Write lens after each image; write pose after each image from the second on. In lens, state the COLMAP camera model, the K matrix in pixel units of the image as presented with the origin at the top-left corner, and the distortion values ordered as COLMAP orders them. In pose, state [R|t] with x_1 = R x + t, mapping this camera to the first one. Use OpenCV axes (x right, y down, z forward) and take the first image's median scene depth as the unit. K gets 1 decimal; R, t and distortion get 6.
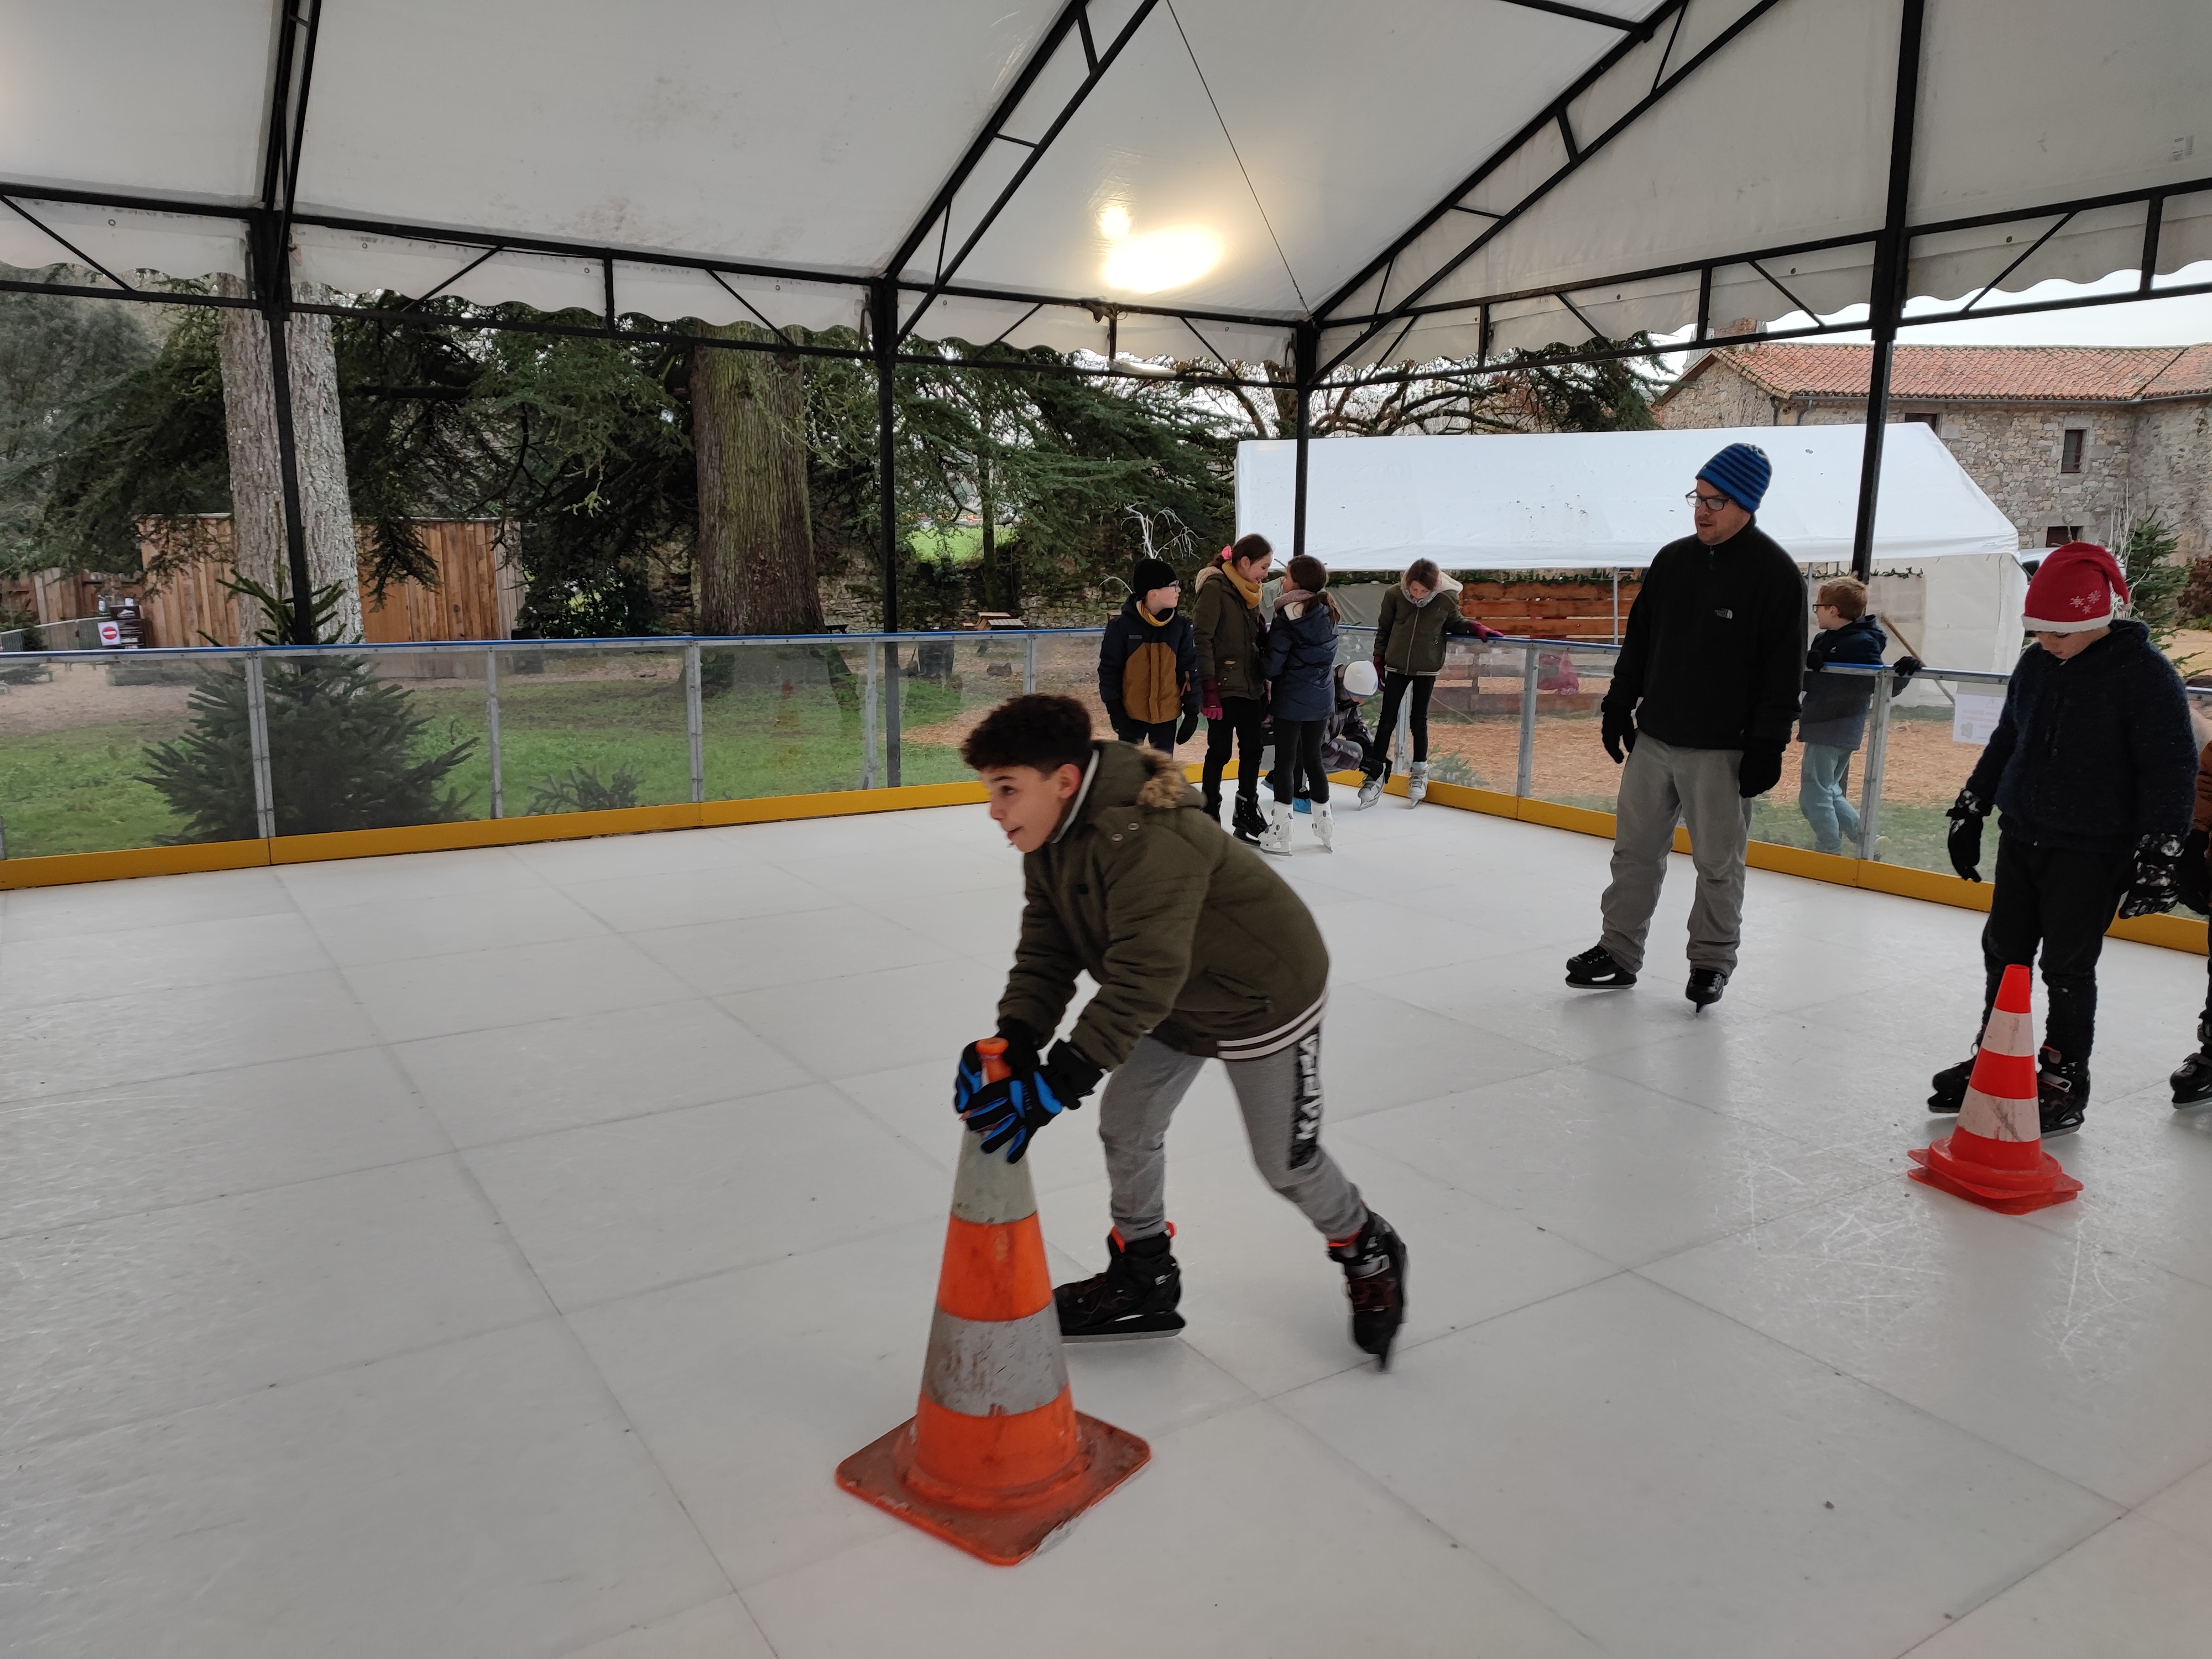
lens RADIAL K [[1596.9, 0, 1093.8], [0, 1596.9, 844.4], [0, 0, 1]] dist [0.059180, -0.052341]
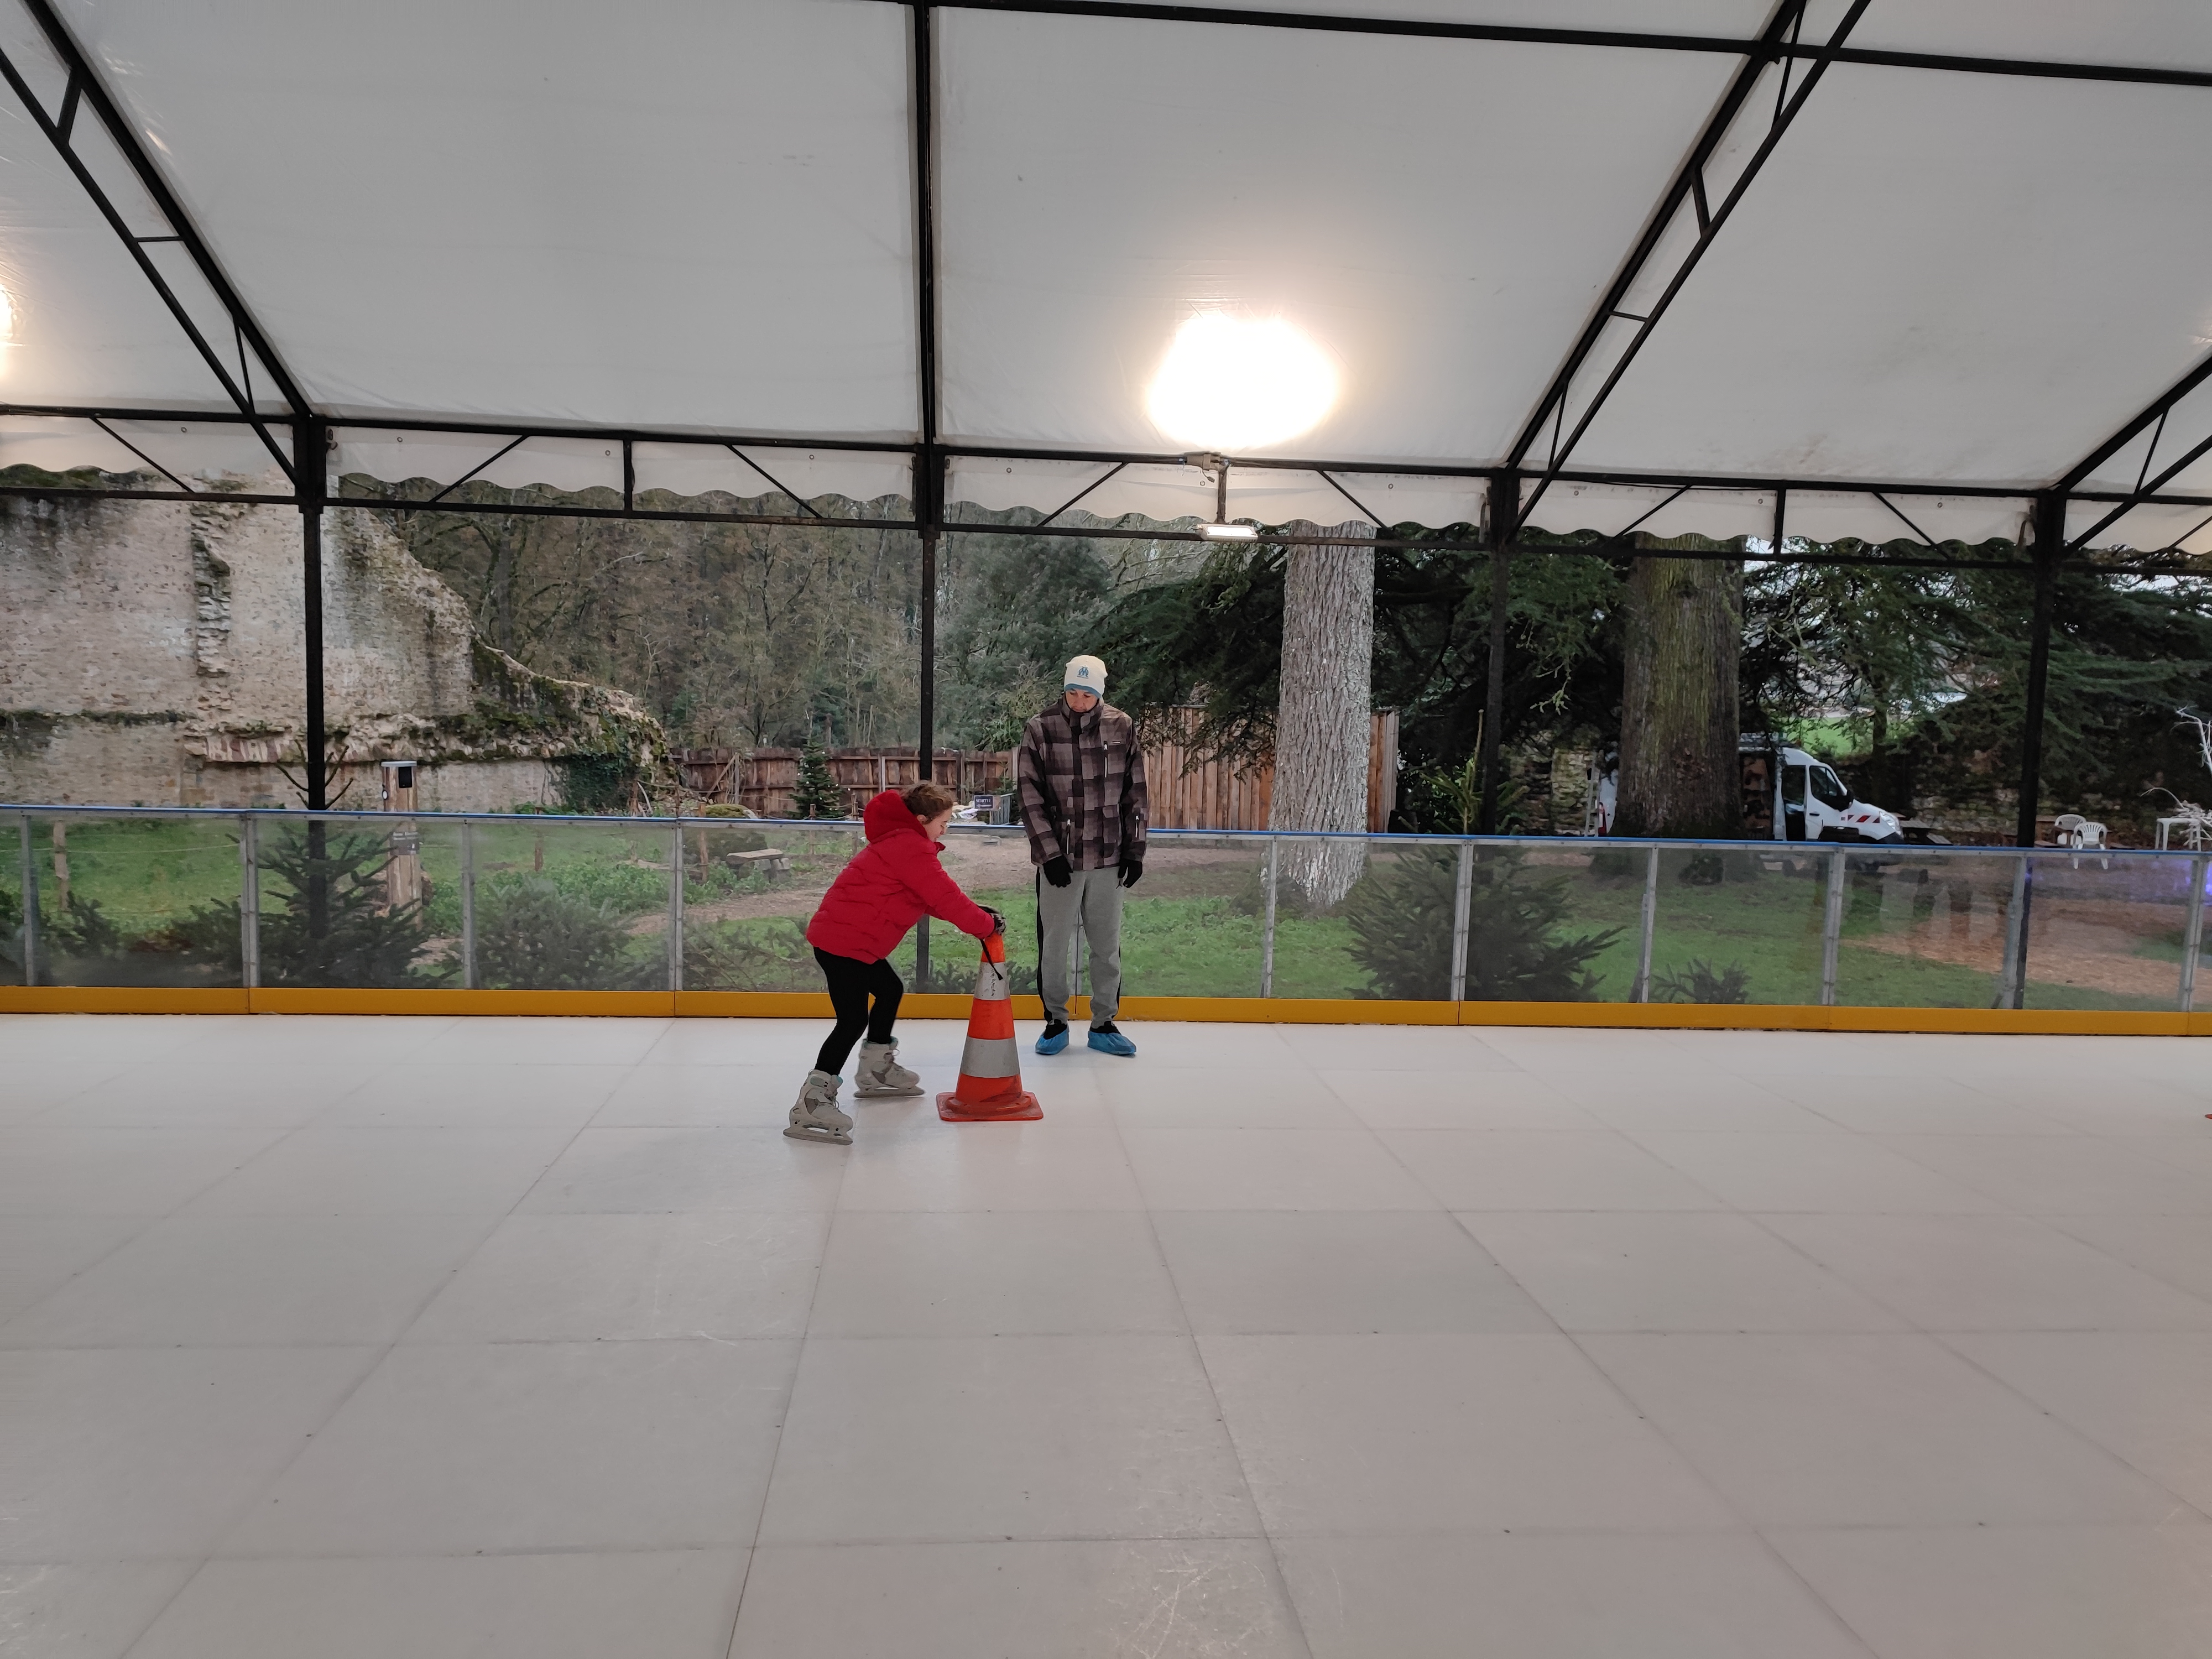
lens RADIAL K [[1596.9, 0, 1093.4], [0, 1596.9, 842.8], [0, 0, 1]] dist [0.059180, -0.052341]
pose [[0.887514, 0.054729, -0.457519, -0.168512], [-0.106487, 0.990404, -0.088095, 0.009560], [0.448307, 0.126906, 0.884825, -0.099093]]
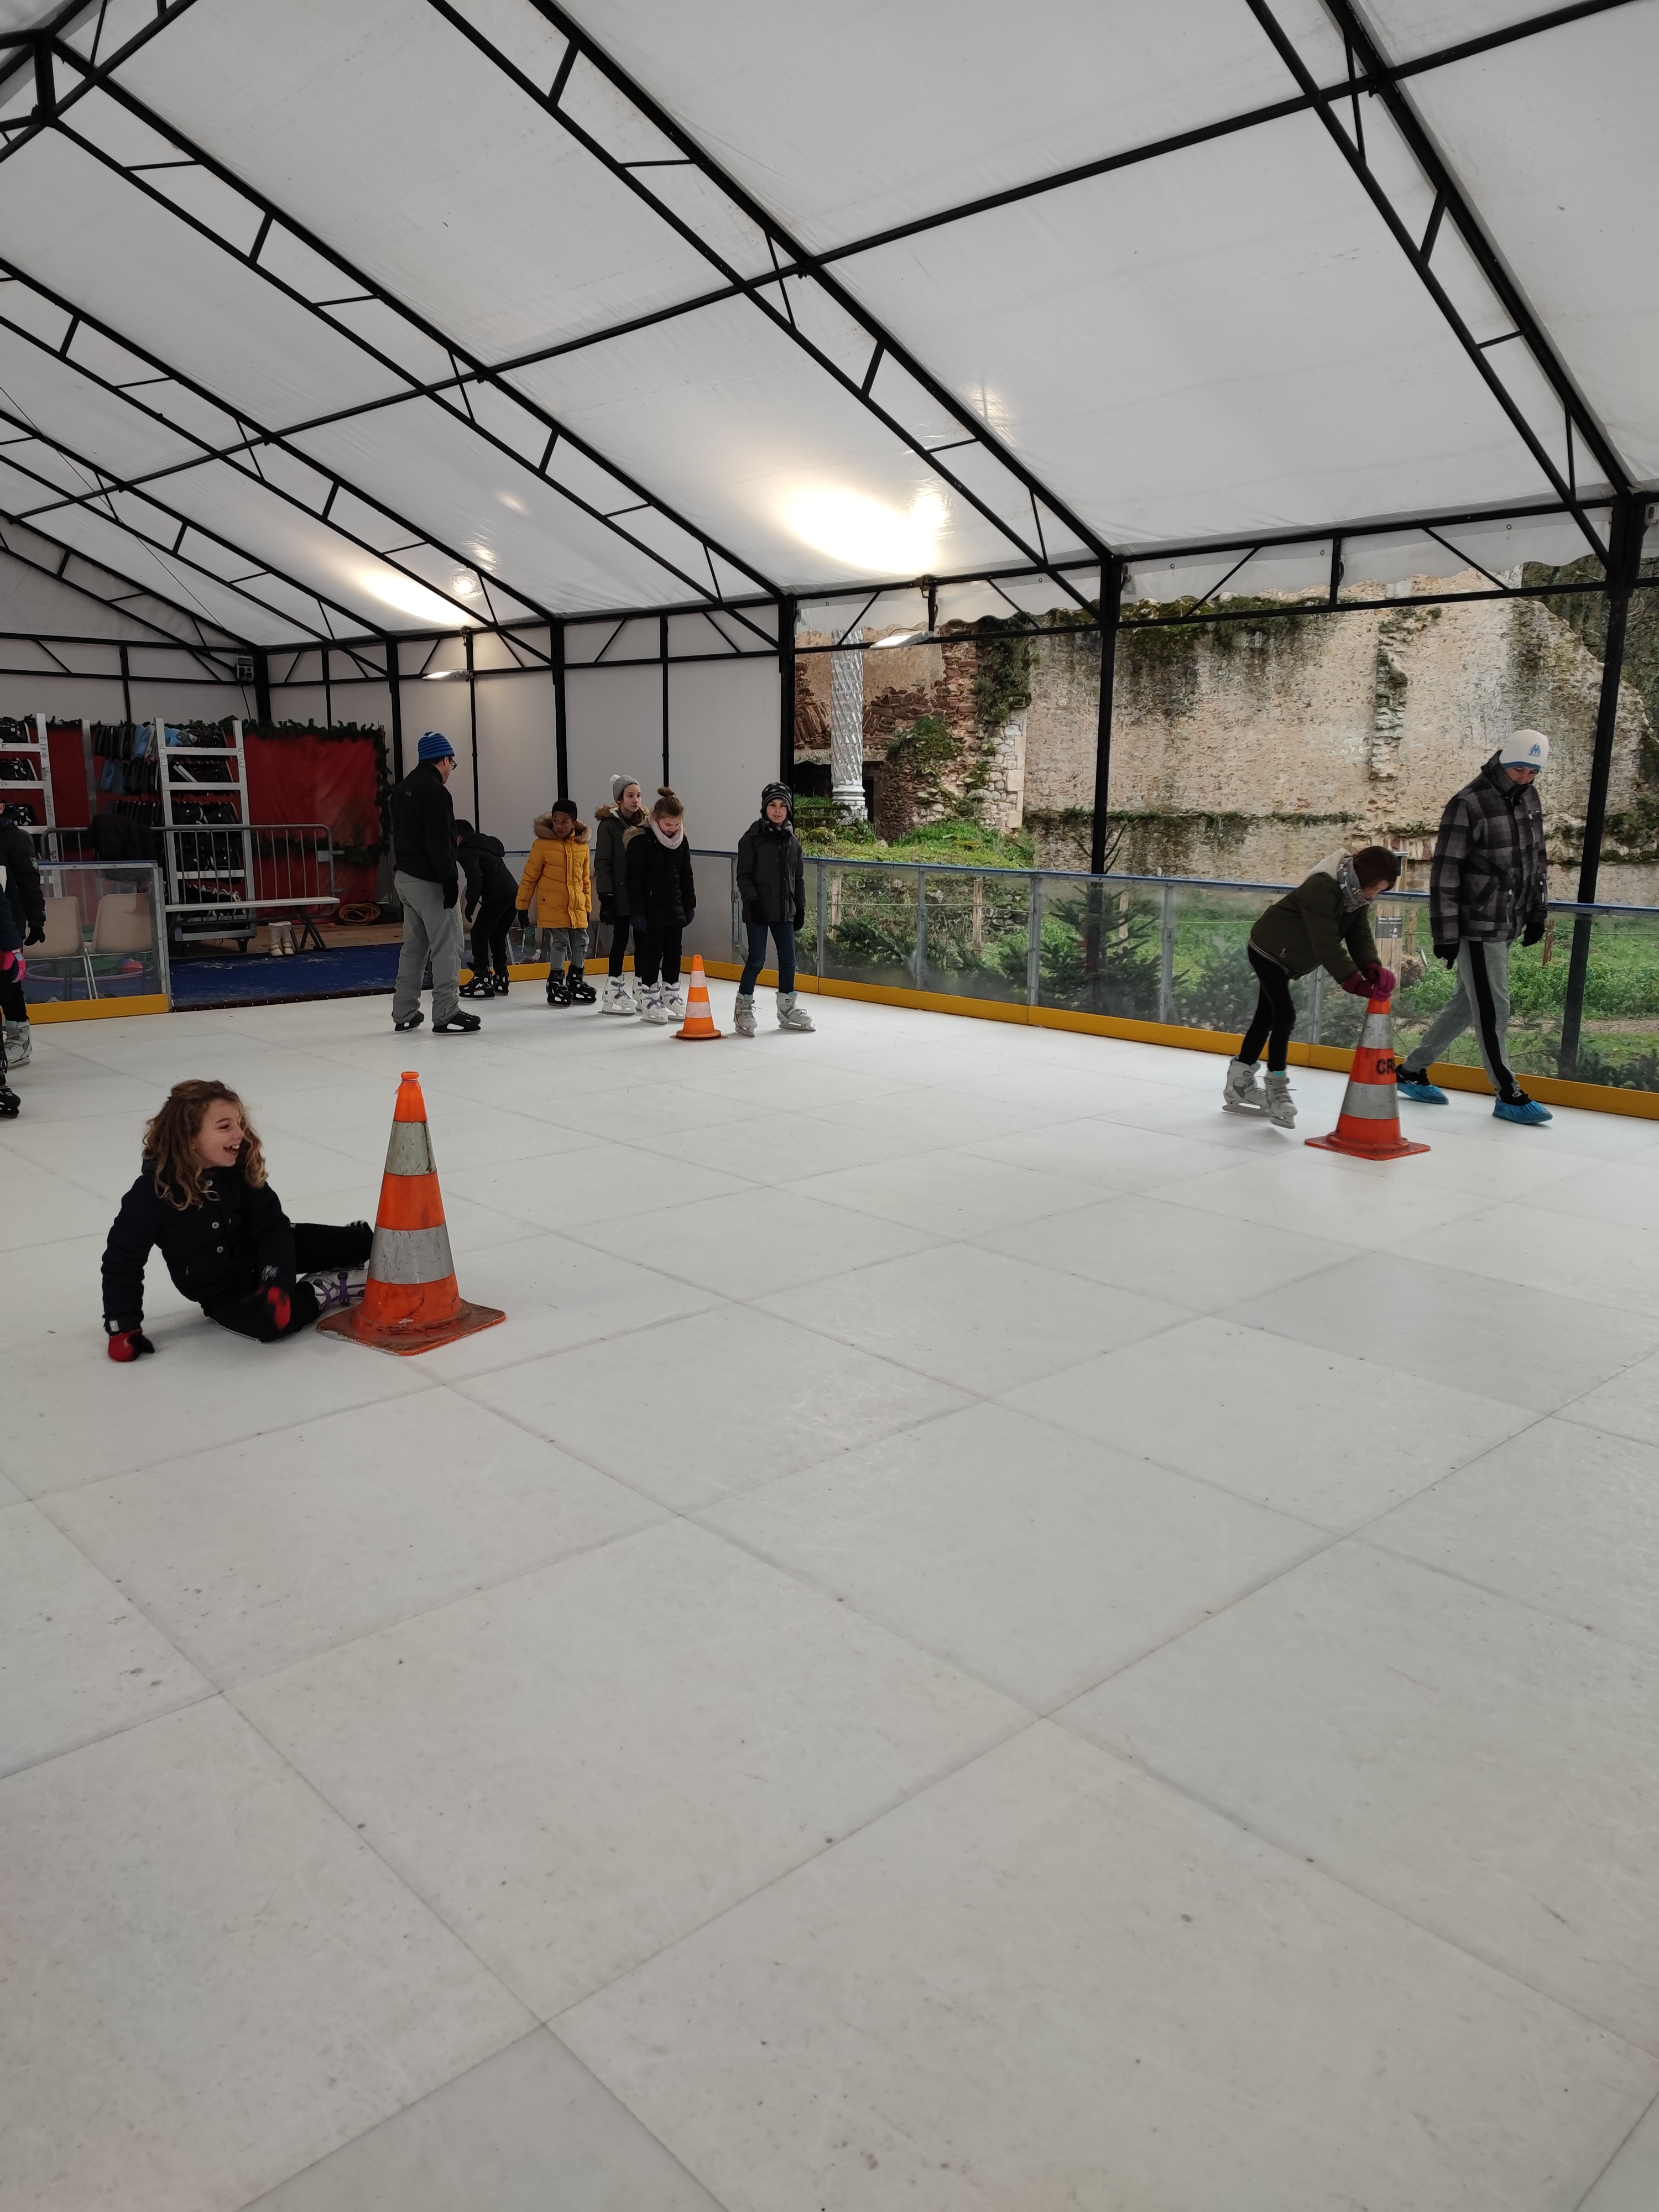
lens RADIAL K [[1596.9, 0, 822.6], [0, 1596.9, 1092.1], [0, 0, 1]] dist [0.059180, -0.052341]
pose [[0.190342, 0.181268, -0.964838, 0.101316], [-0.197733, 0.969743, 0.143181, -0.014605], [0.961598, 0.163527, 0.220426, 0.073561]]
